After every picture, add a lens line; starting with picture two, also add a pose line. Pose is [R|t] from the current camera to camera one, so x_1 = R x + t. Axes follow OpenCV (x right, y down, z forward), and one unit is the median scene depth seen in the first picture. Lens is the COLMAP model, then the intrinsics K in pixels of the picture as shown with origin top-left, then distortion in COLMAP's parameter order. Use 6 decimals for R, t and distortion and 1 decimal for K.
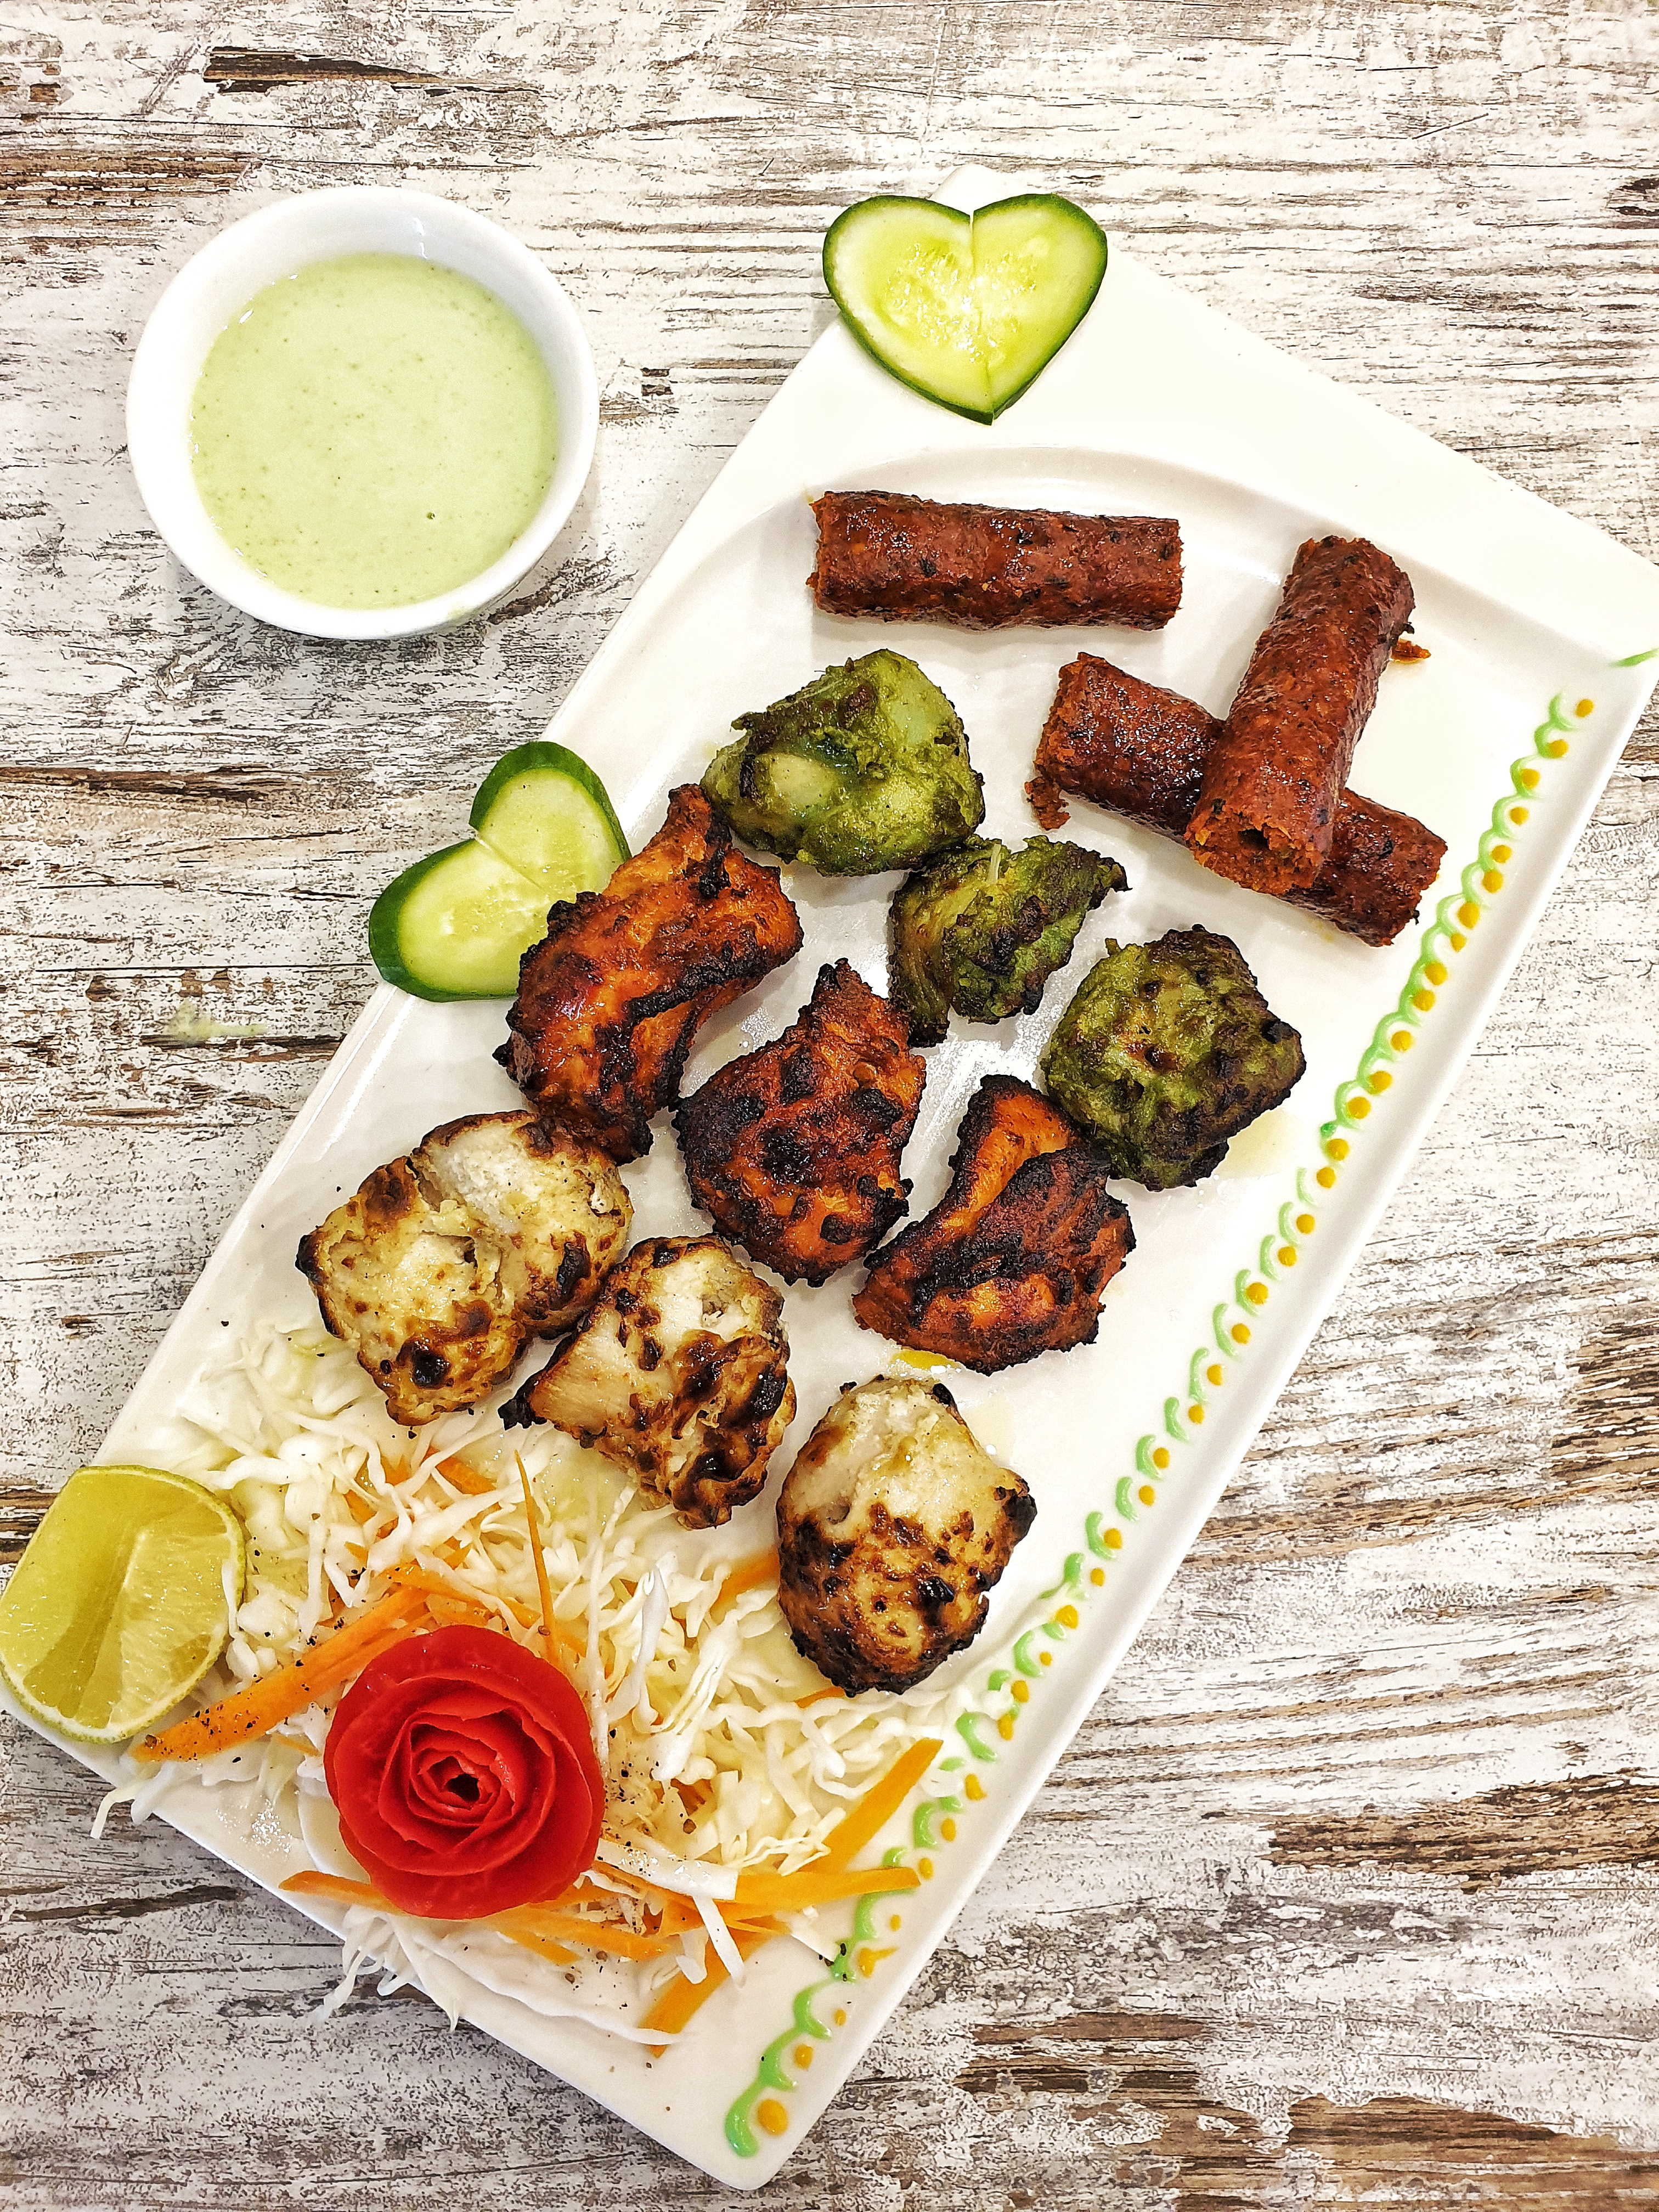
lens RADIAL K [[1659.5, 0, 827.6], [0, 1659.5, 1093.4], [0, 0, 1]] dist [0.007208, 0.013691]
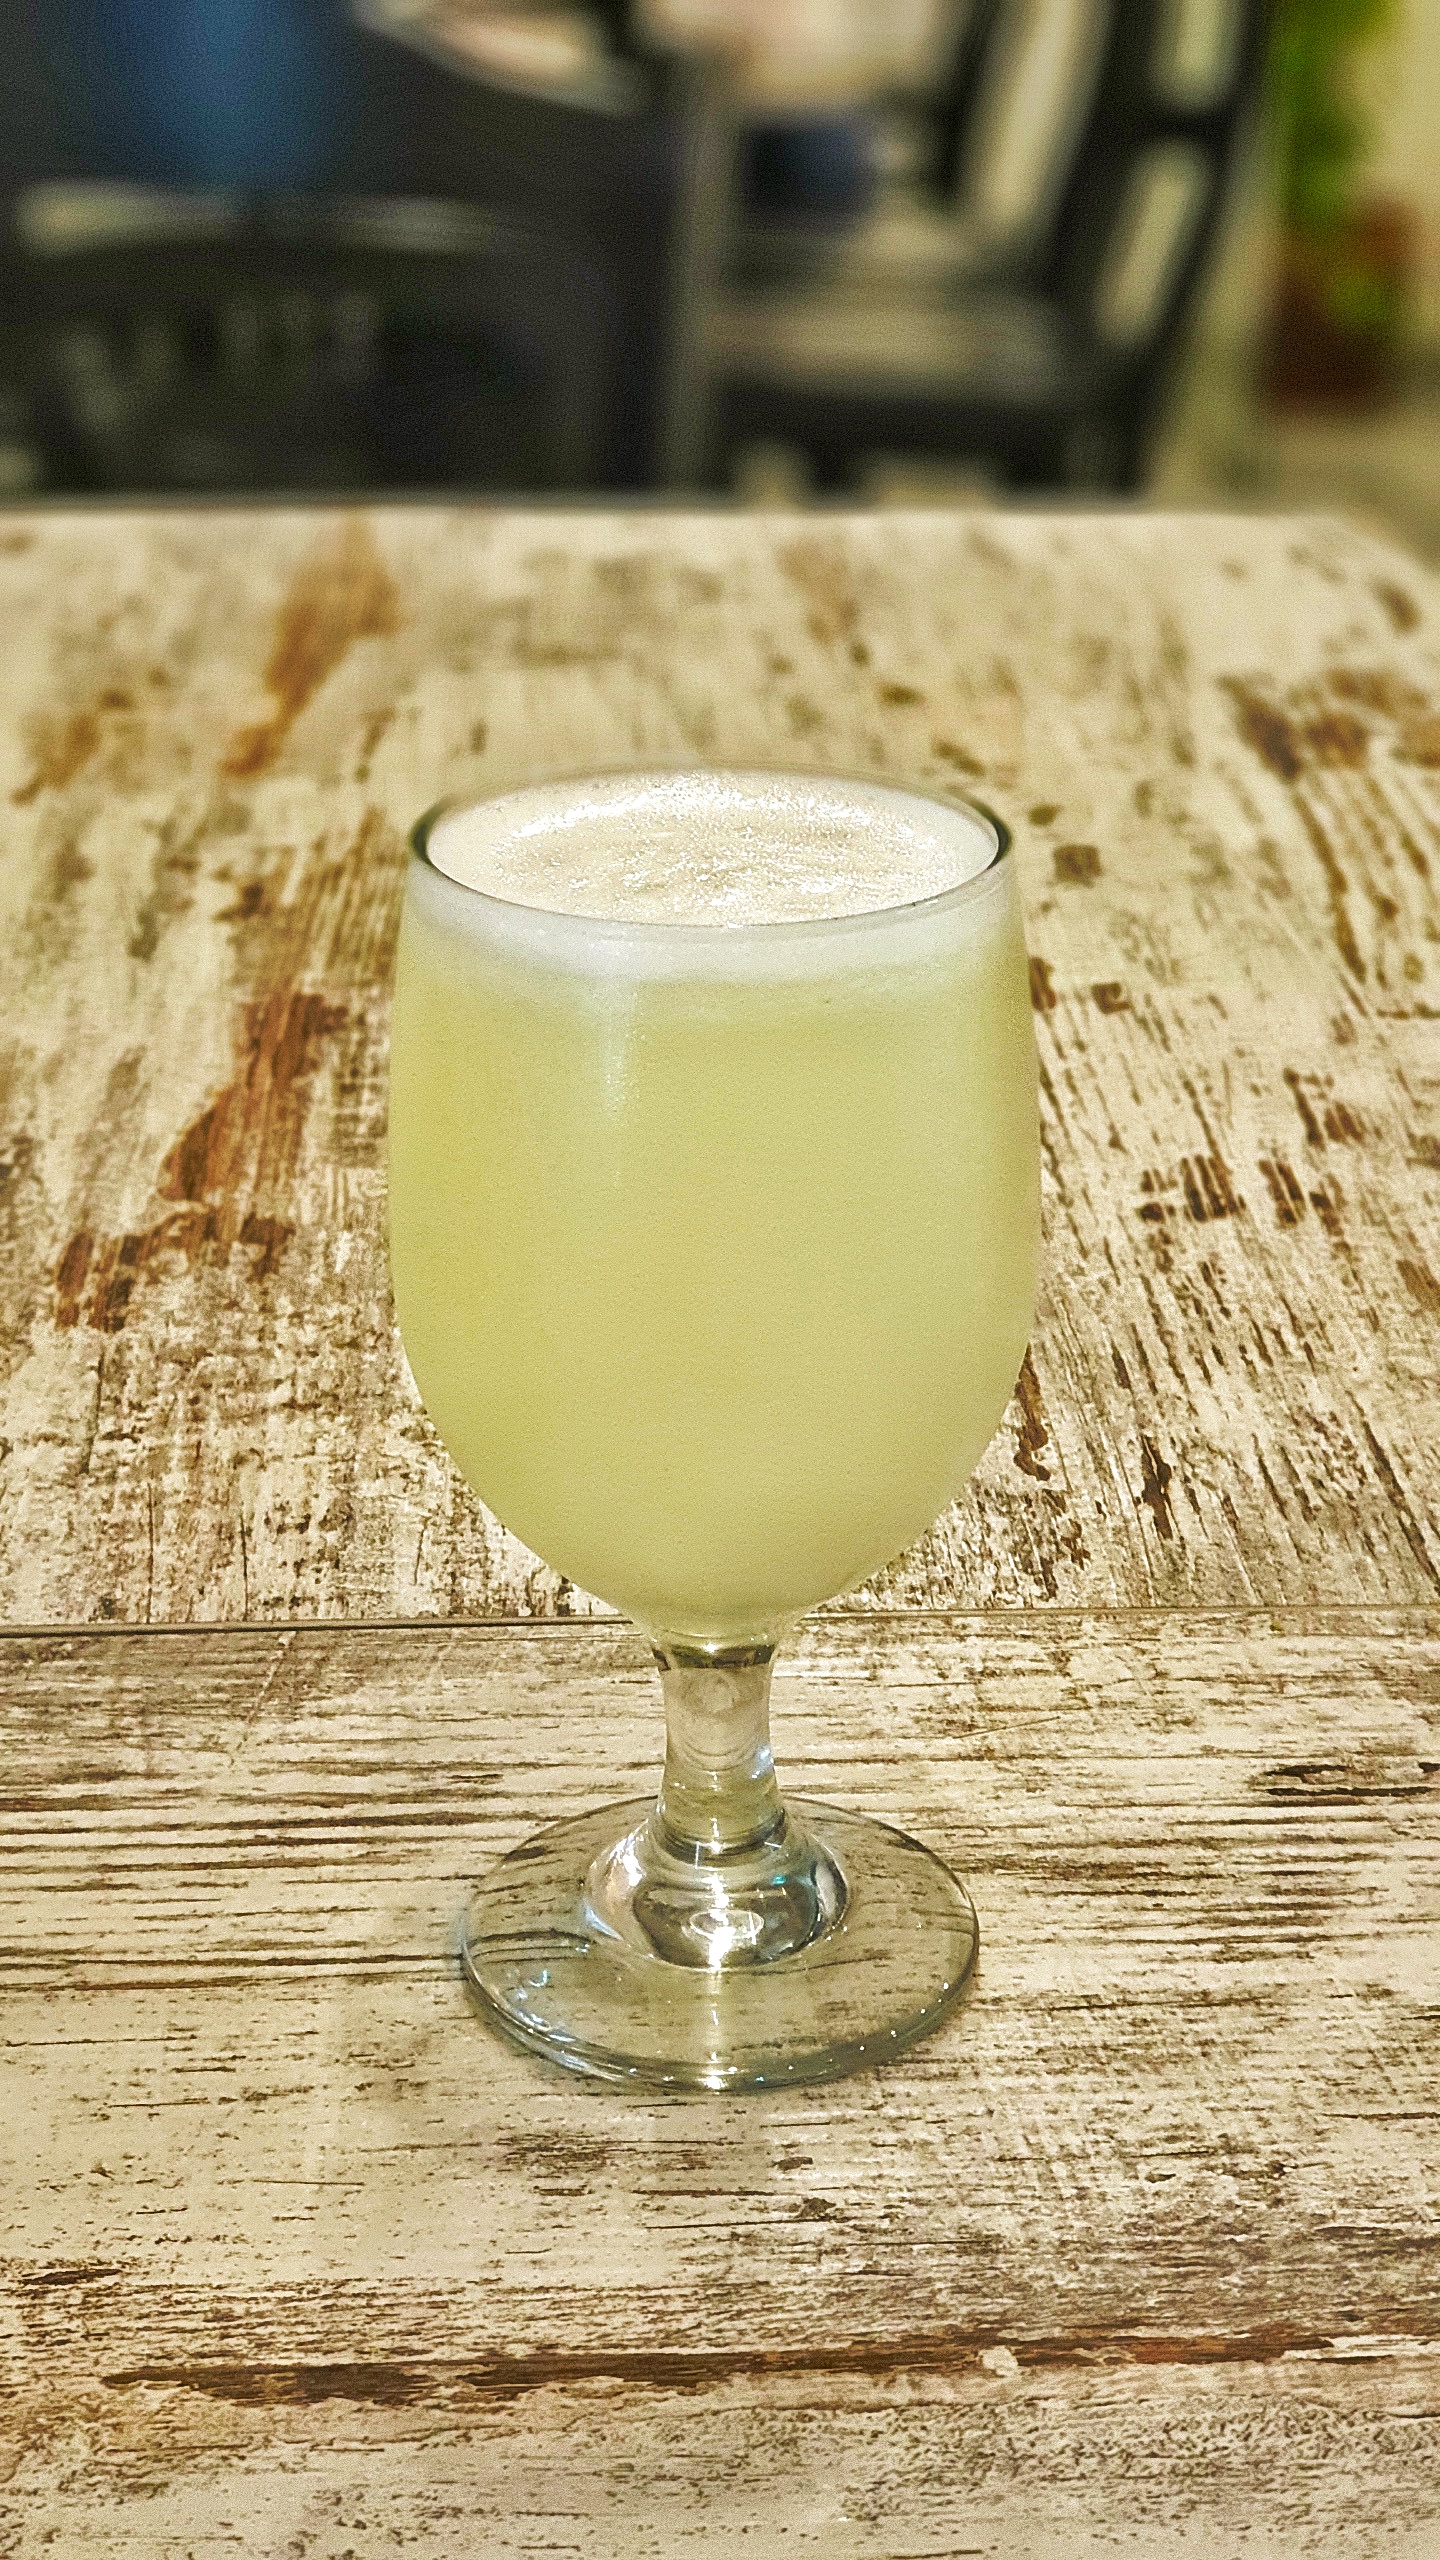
lens RADIAL K [[3837.4, 0, 738.4], [0, 3837.4, 1282.3], [0, 0, 1]] dist [0.086485, 0.000000]
pose [[0.998884, -0.022670, 0.041439, 0.223847], [0.047231, 0.490127, -0.870371, 0.786728], [-0.000579, 0.871356, 0.490650, 0.069796]]
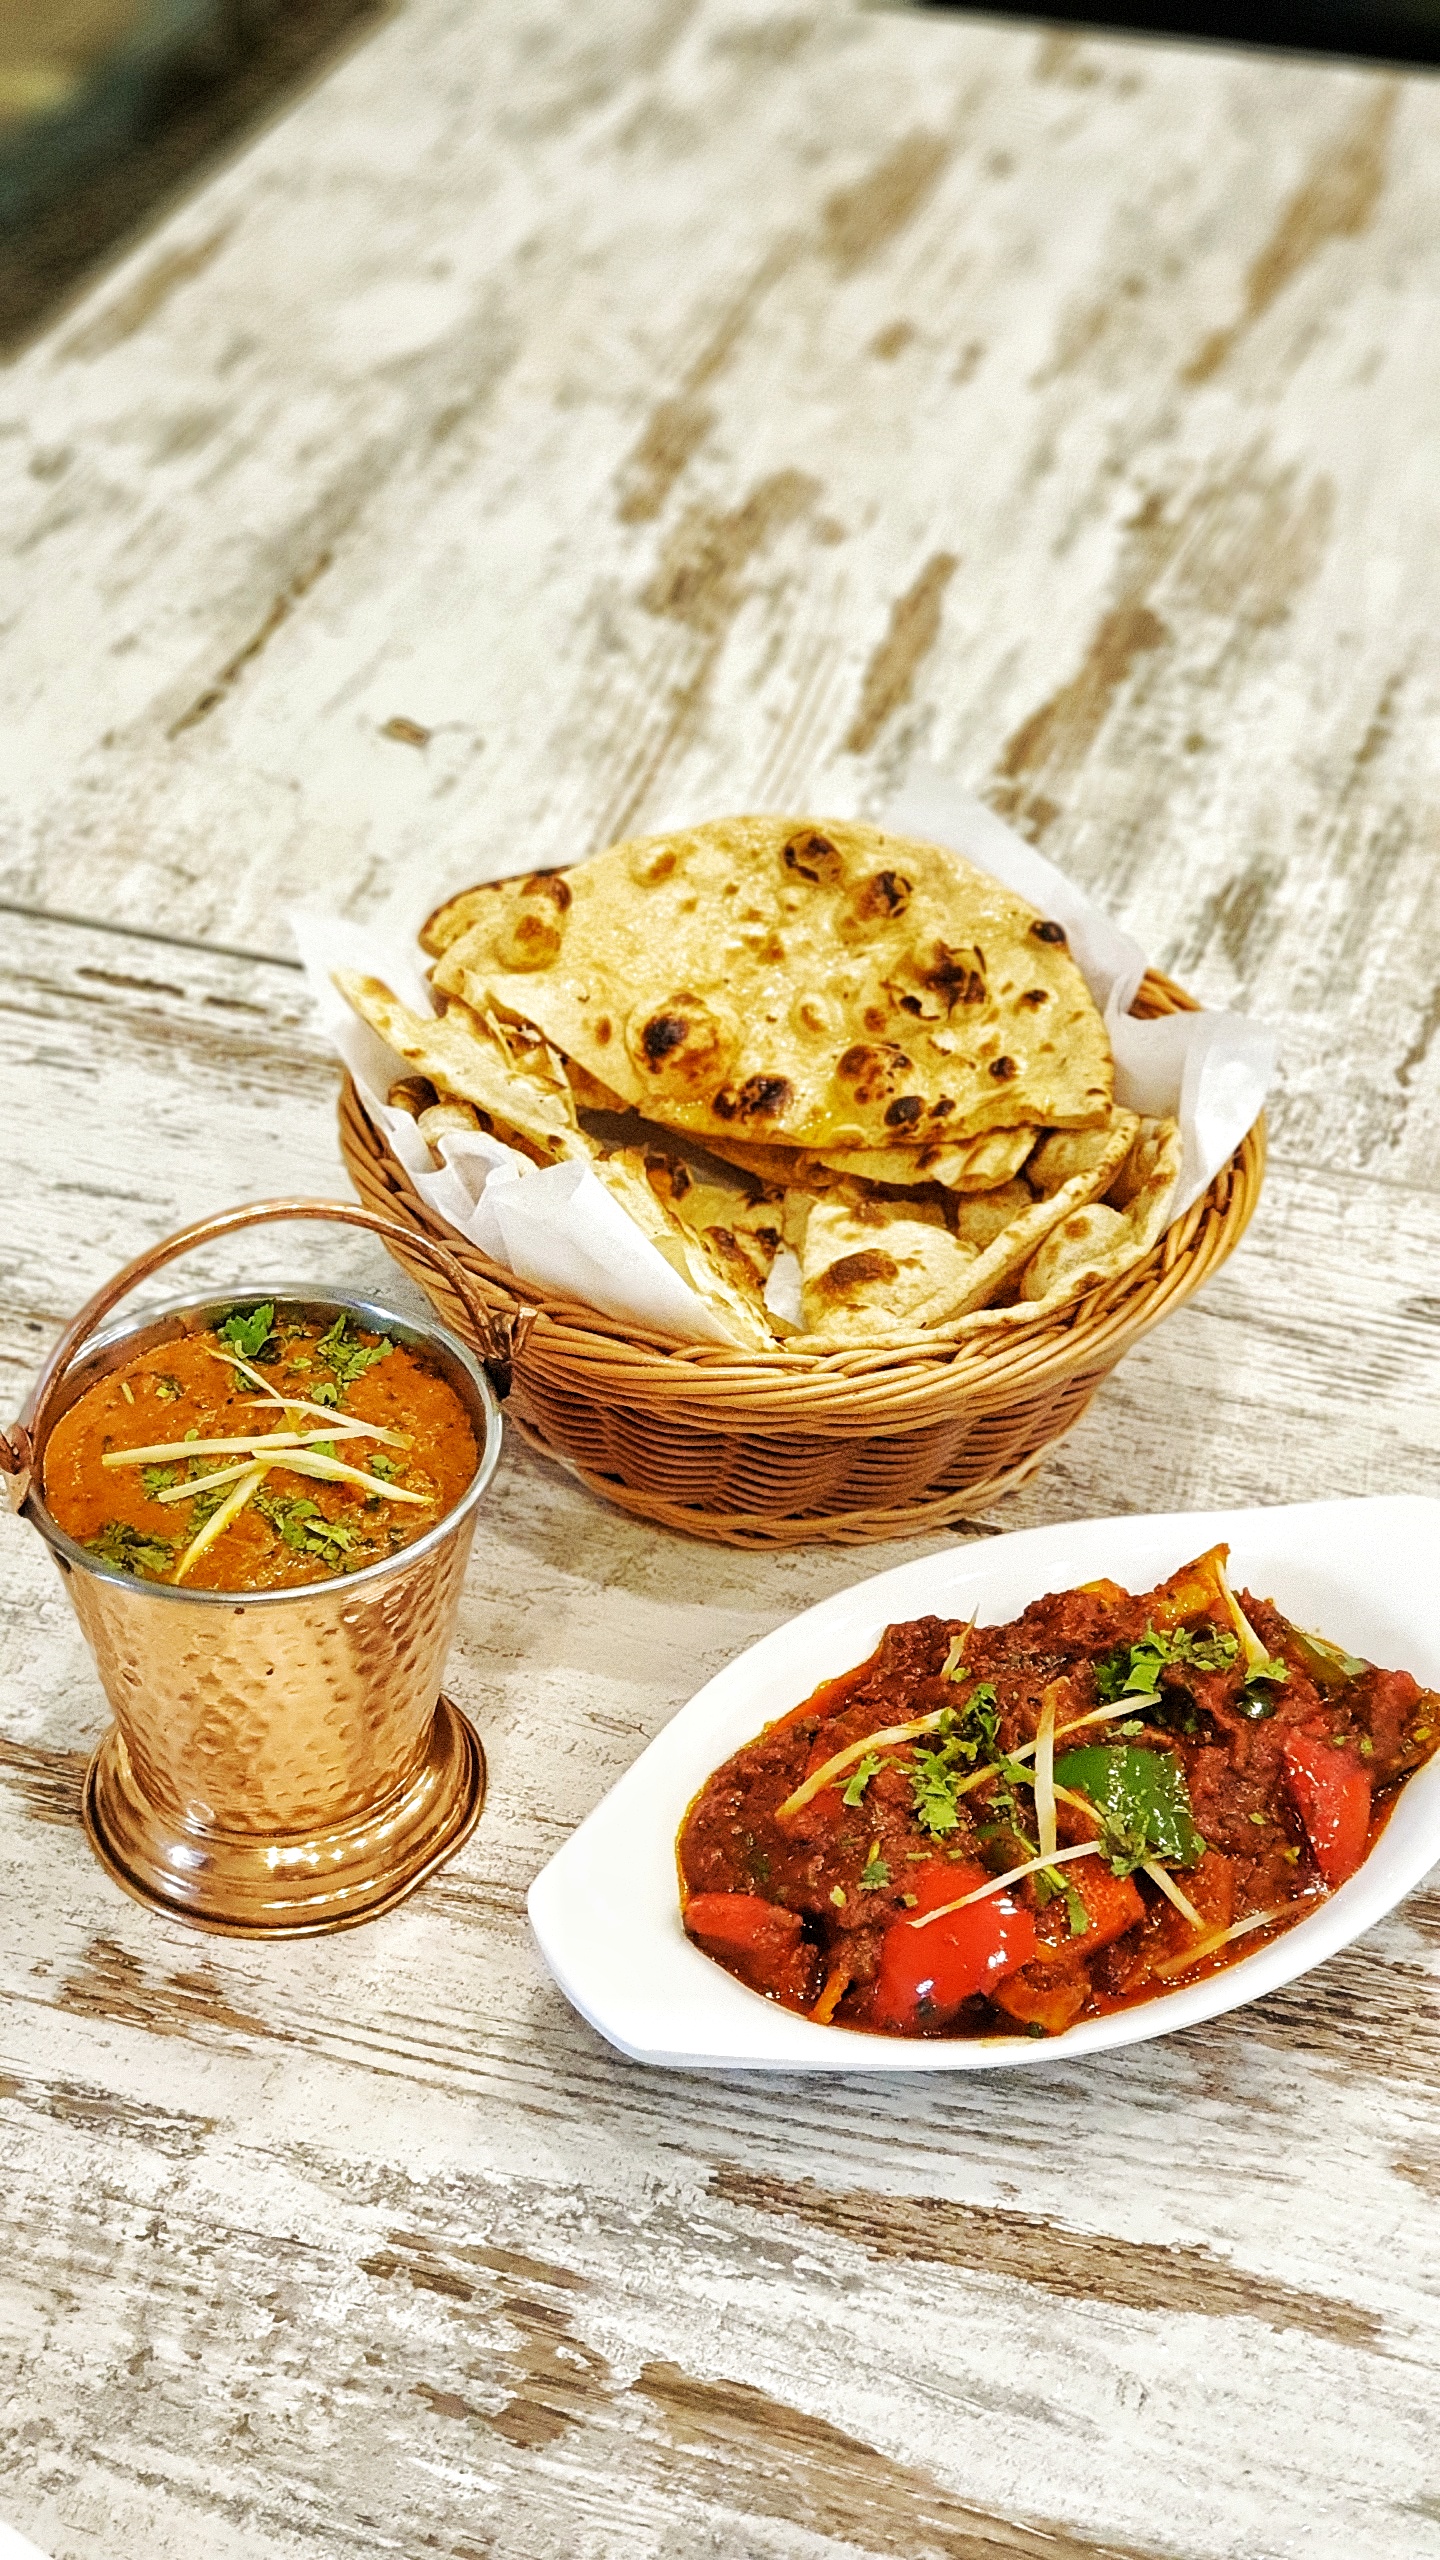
lens RADIAL K [[3837.4, 0, 727.3], [0, 3837.4, 1276.3], [0, 0, 1]] dist [0.086485, 0.000000]
pose [[0.948267, 0.197001, -0.248957, 0.783118], [-0.315860, 0.664388, -0.677363, 1.751292], [0.031963, 0.720957, 0.692242, -1.151786]]
